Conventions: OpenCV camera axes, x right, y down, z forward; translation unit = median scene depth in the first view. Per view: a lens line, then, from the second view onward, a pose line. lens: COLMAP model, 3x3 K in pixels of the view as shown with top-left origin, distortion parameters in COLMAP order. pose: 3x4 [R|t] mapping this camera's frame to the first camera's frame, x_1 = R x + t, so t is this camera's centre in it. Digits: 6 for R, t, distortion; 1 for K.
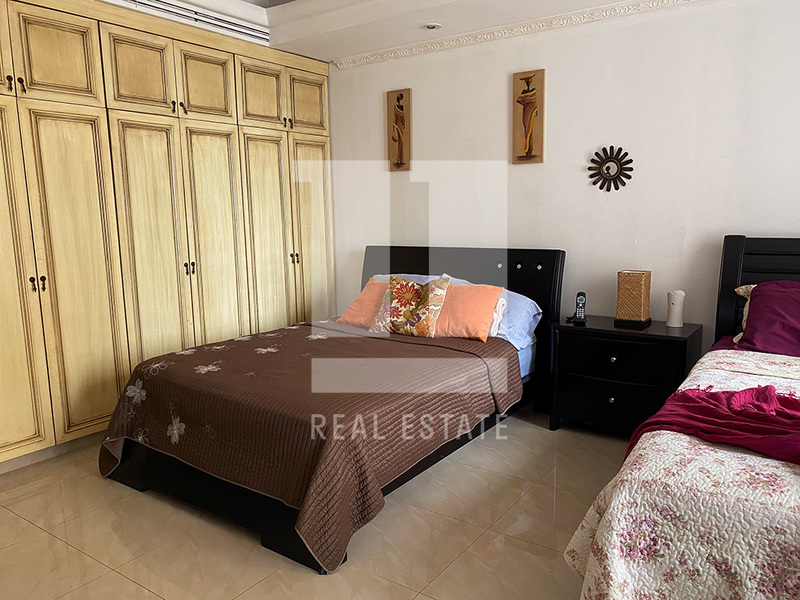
lens RADIAL K [[594.9, 0, 400.4], [0, 594.9, 302.4], [0, 0, 1]] dist [-0.015079, -0.023929]
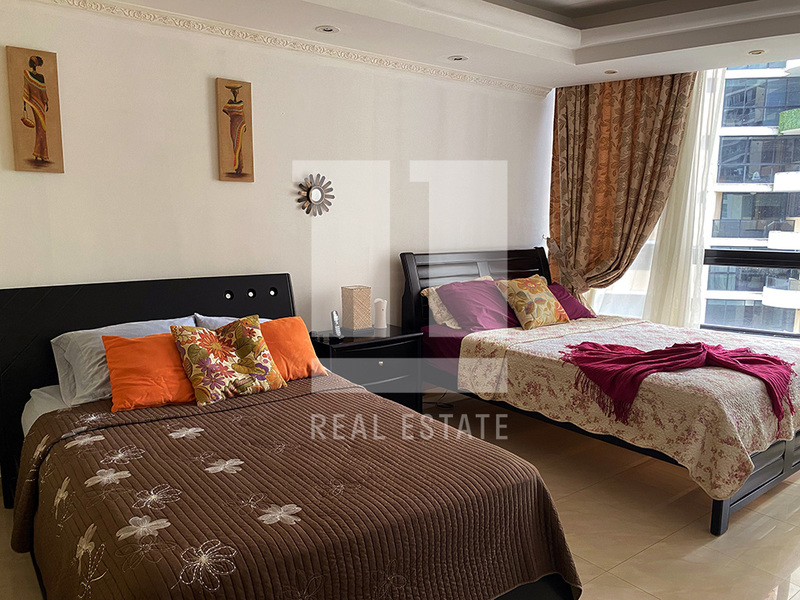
lens RADIAL K [[594.9, 0, 401.4], [0, 594.9, 299.8], [0, 0, 1]] dist [-0.015079, -0.023929]
pose [[0.306789, -0.106385, 0.945813, -0.606902], [0.130214, 0.989081, 0.069014, -0.088793], [-0.942828, 0.101985, 0.317292, 0.513073]]
